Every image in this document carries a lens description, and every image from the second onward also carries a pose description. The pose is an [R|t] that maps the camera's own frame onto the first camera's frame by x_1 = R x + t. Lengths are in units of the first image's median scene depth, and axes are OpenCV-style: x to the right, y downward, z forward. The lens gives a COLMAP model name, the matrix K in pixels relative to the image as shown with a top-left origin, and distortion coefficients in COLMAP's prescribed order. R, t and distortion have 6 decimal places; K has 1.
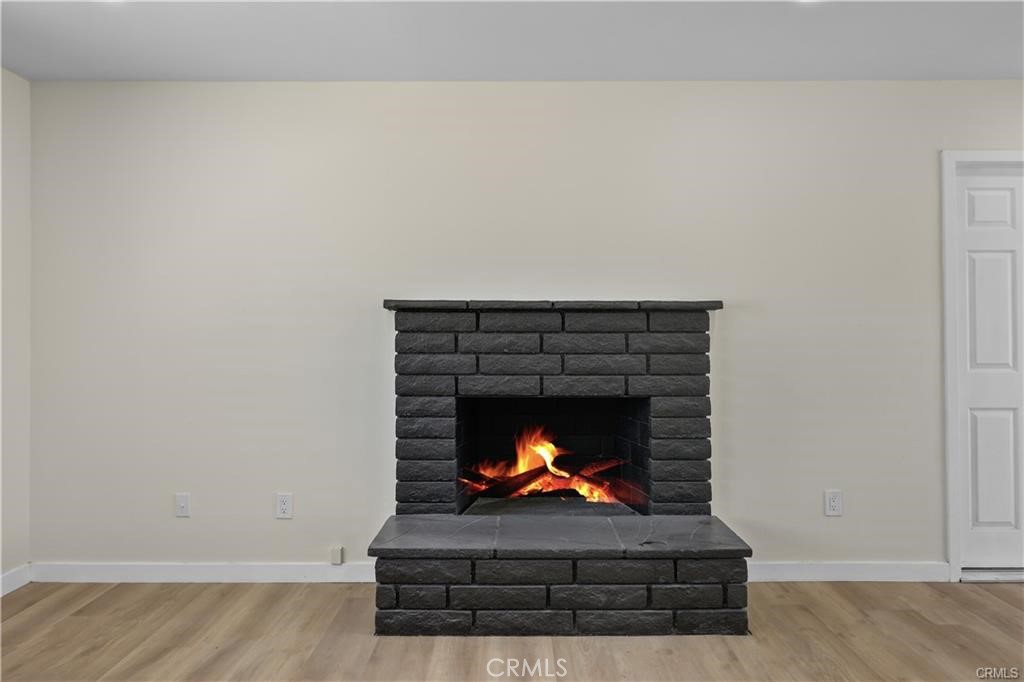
lens RADIAL K [[657.3, 0, 527.3], [0, 657.3, 334.6], [0, 0, 1]] dist [0.010789, -0.017754]
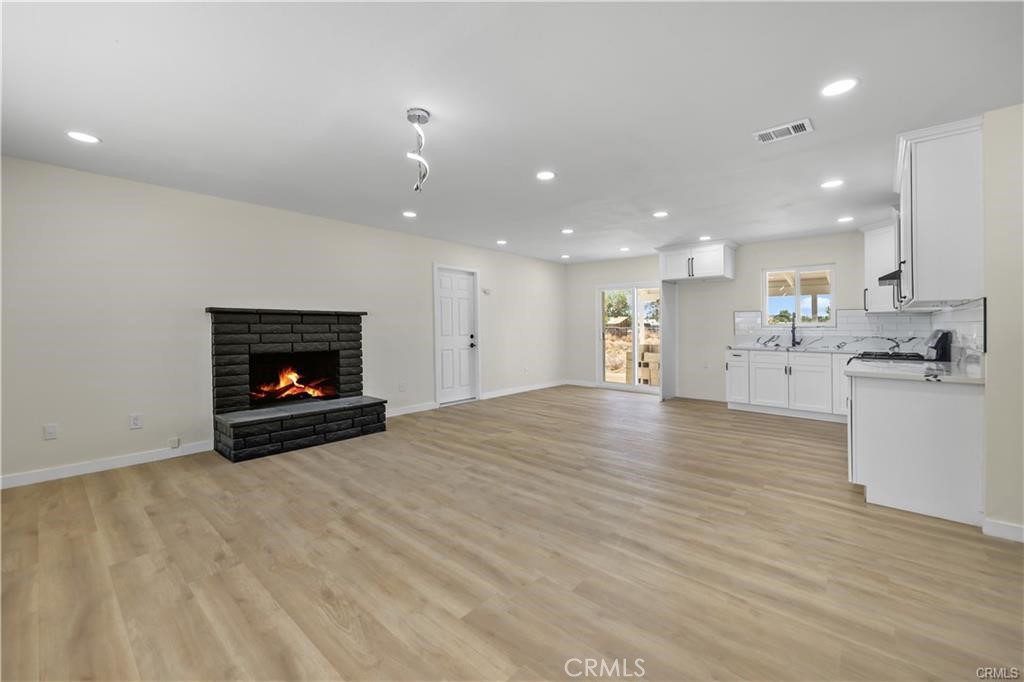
lens RADIAL K [[415.2, 0, 510.8], [0, 415.2, 324.1], [0, 0, 1]] dist [0.011450, -0.000107]
pose [[0.660090, 0.004523, 0.751173, -0.554254], [0.001223, 0.999974, -0.007095, 0.008278], [-0.751185, 0.005602, 0.660067, -0.498849]]
